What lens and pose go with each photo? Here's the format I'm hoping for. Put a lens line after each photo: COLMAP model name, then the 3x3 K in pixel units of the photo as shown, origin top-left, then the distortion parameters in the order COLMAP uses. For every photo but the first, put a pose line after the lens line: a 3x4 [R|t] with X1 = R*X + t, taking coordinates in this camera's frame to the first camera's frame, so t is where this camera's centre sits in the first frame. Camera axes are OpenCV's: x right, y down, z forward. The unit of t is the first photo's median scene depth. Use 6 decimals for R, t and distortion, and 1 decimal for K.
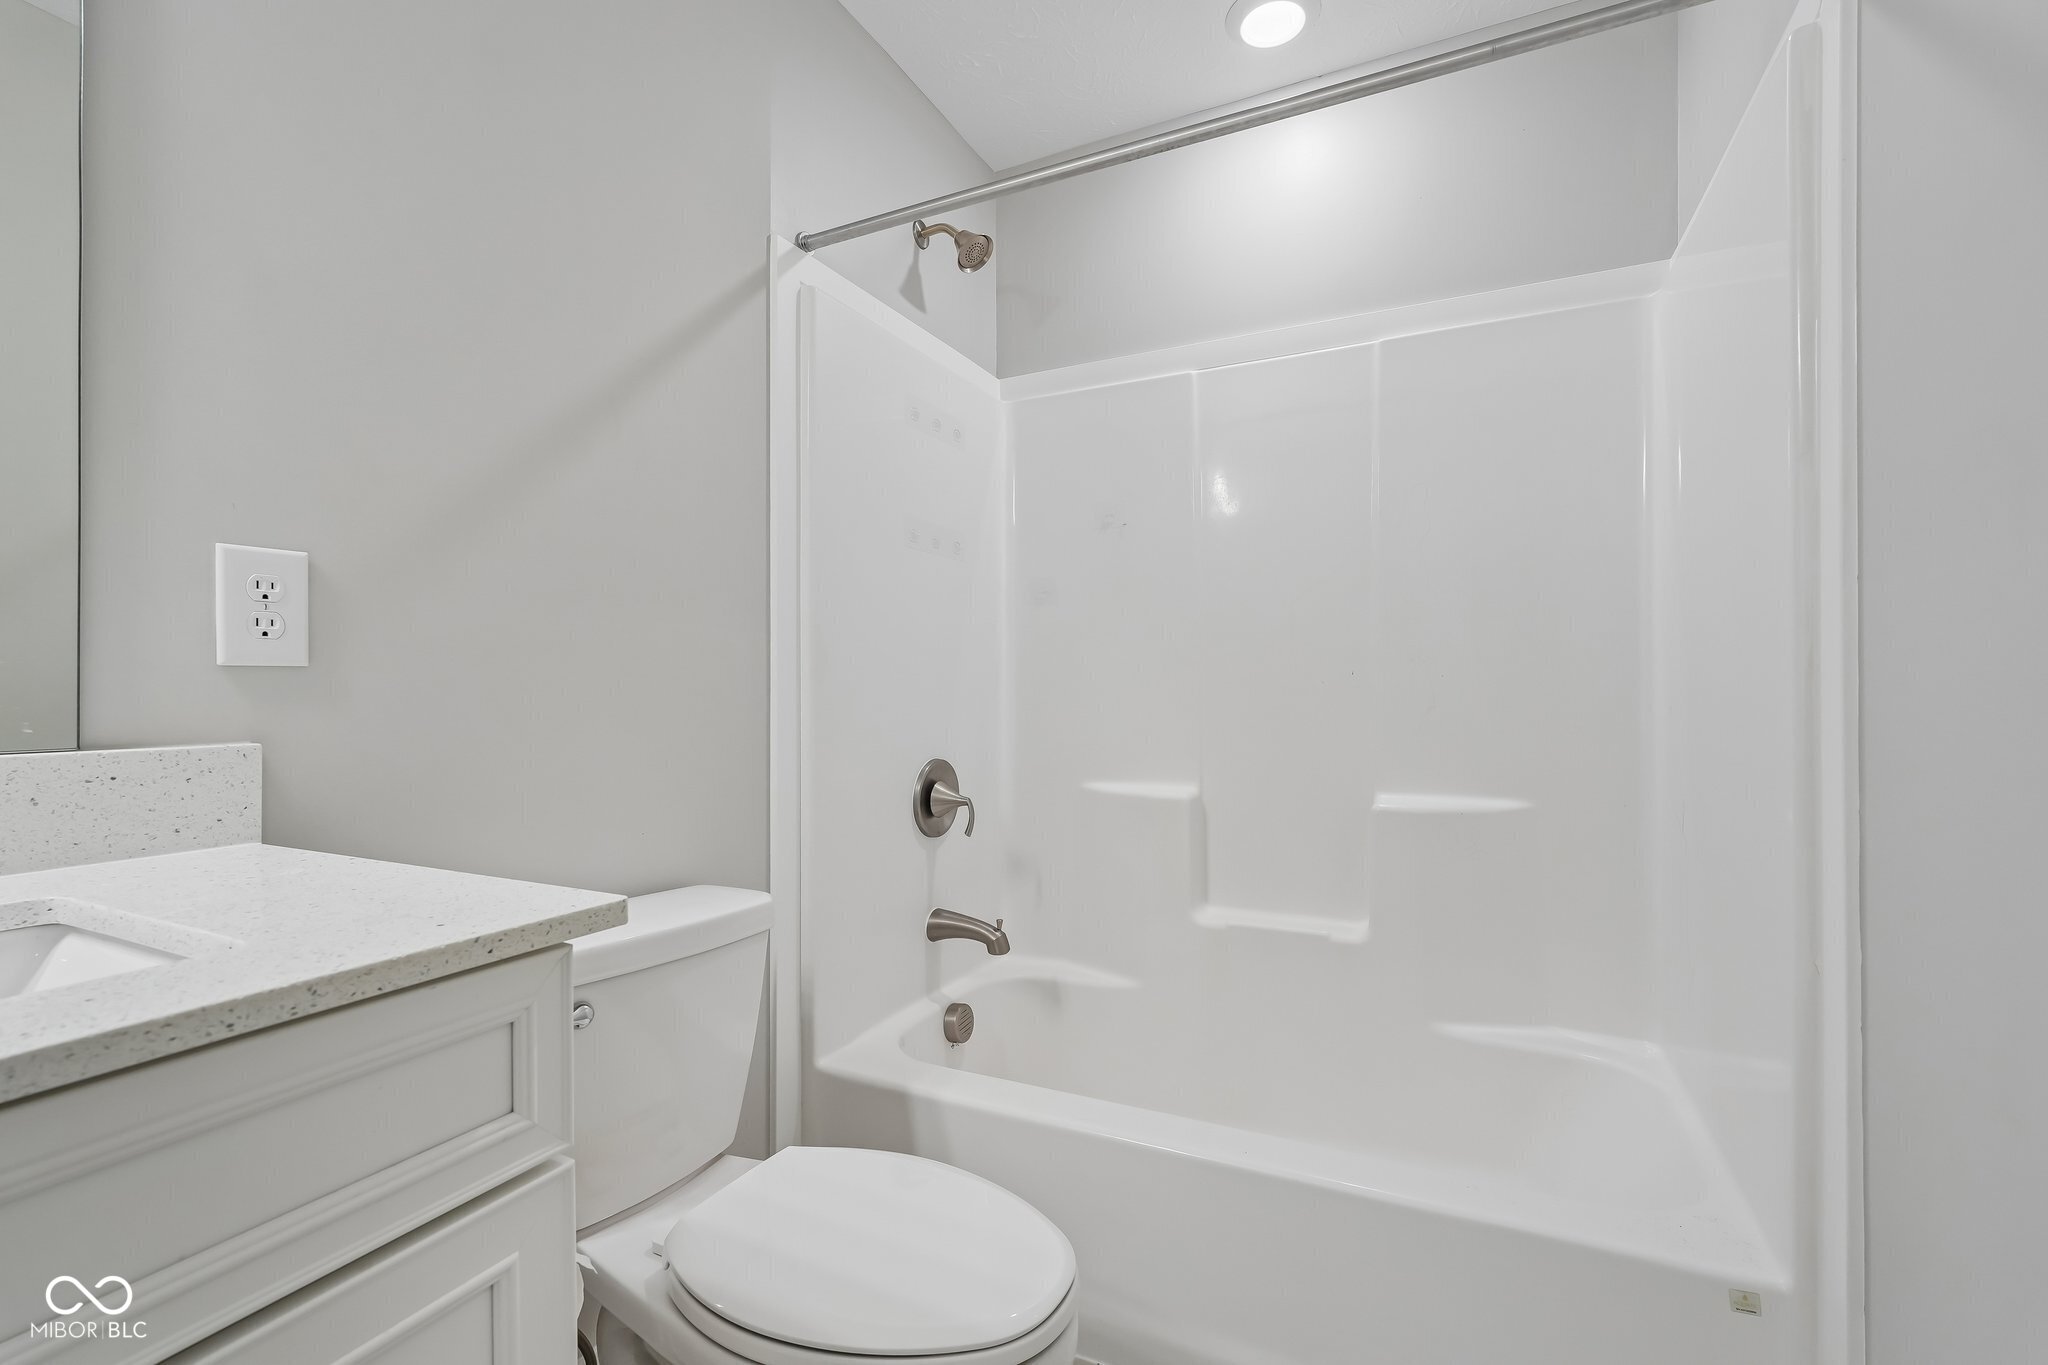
lens RADIAL K [[902.6, 0, 1021.6], [0, 902.6, 684.1], [0, 0, 1]] dist [-0.005364, 0.002116]
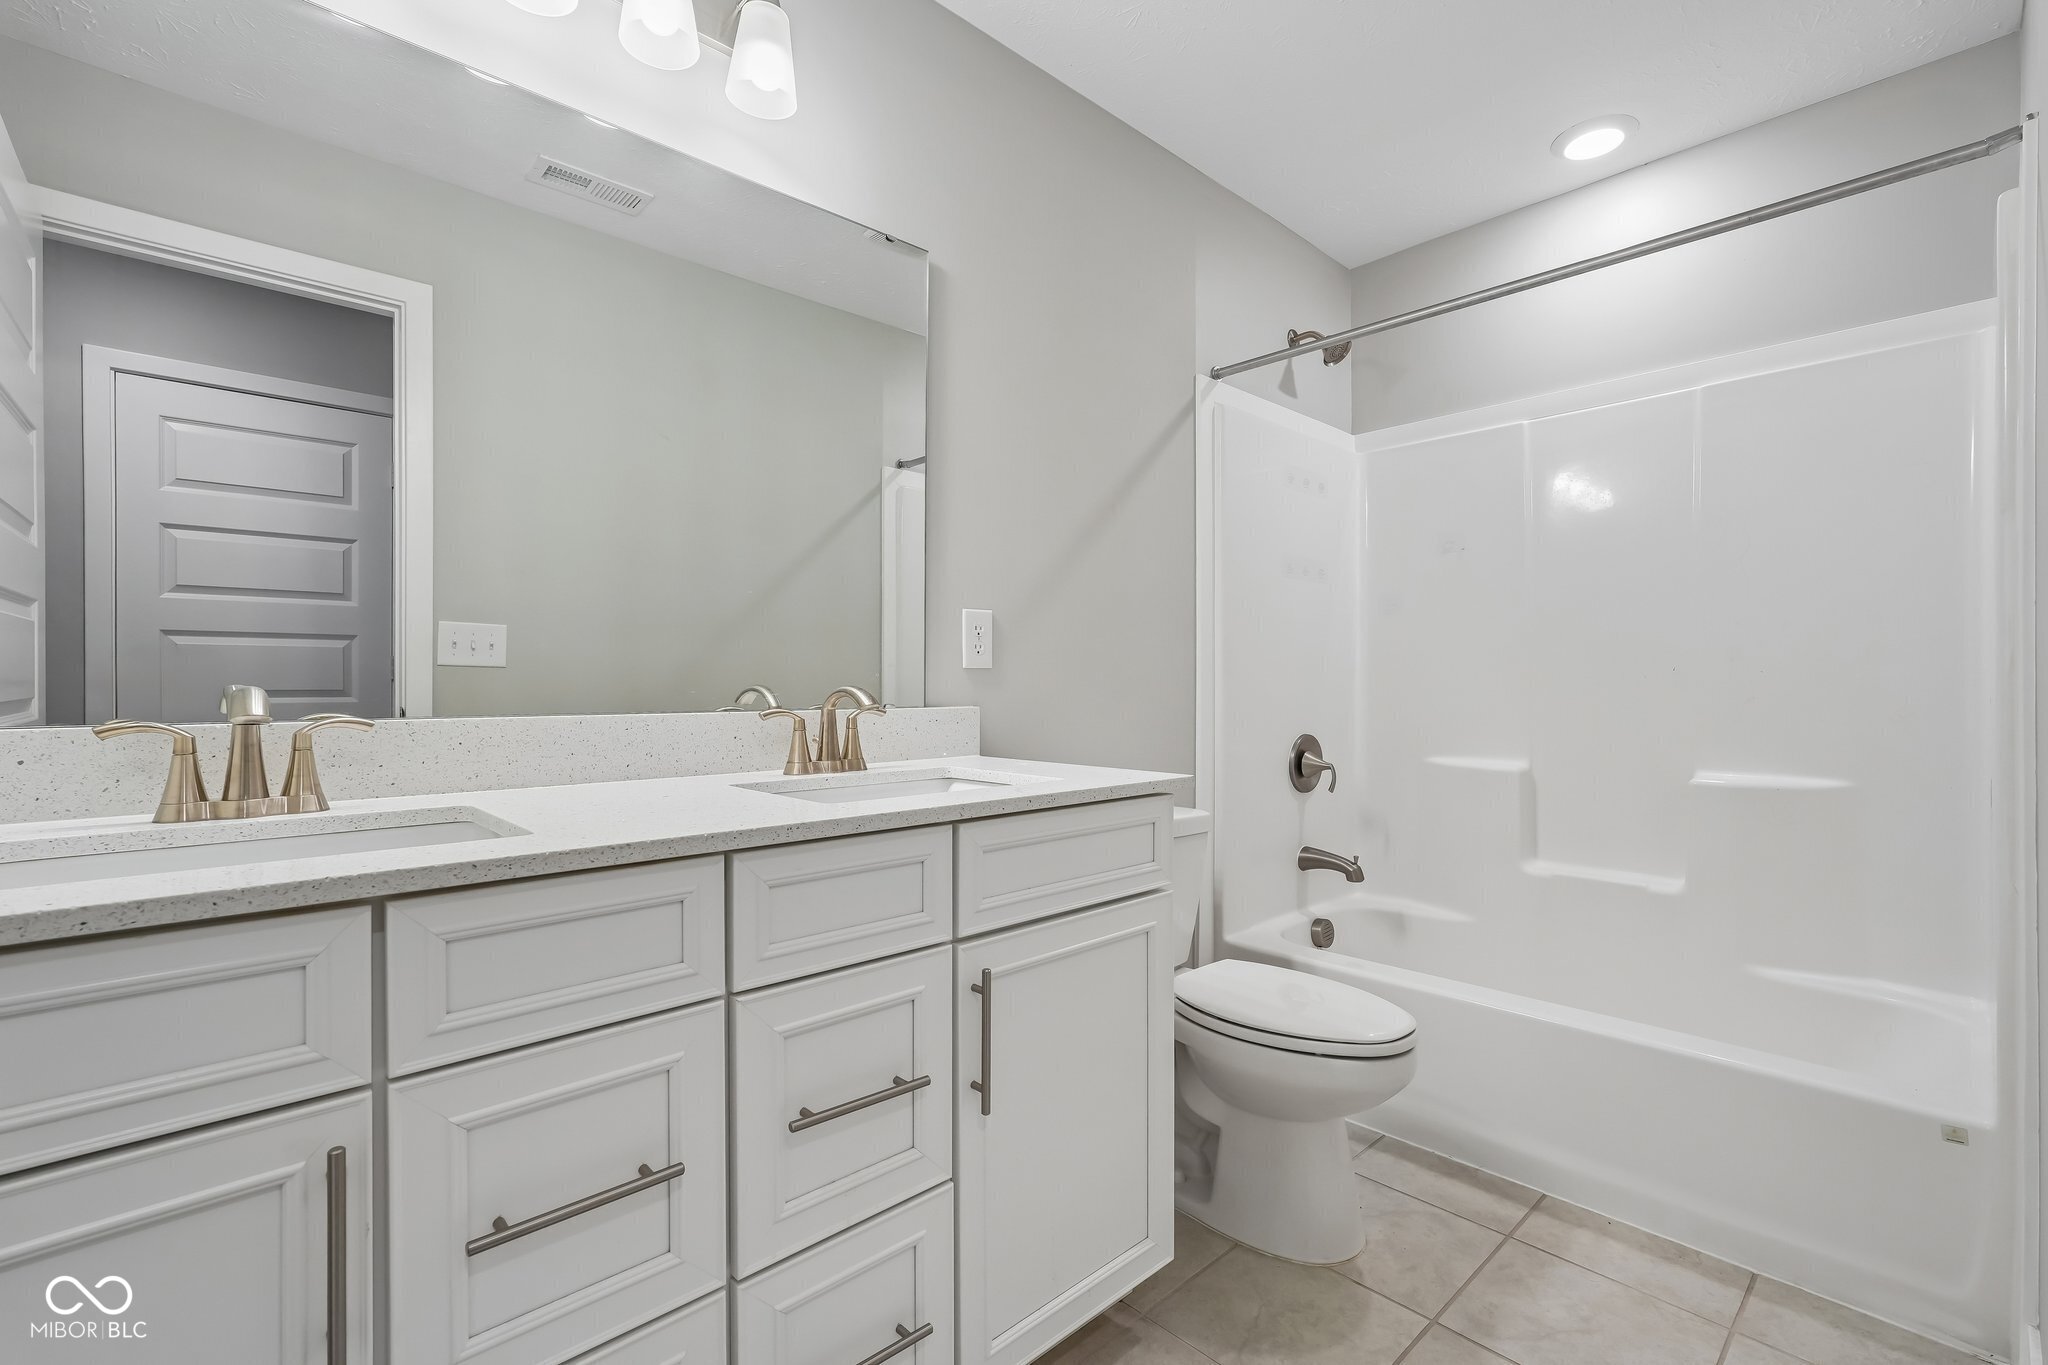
lens RADIAL K [[902.6, 0, 1022.4], [0, 902.6, 681.1], [0, 0, 1]] dist [-0.005364, 0.002116]
pose [[0.936627, 0.002556, -0.350318, -0.019982], [-0.001562, 0.999994, 0.003121, 0.000928], [0.350324, -0.002376, 0.936626, -0.403192]]
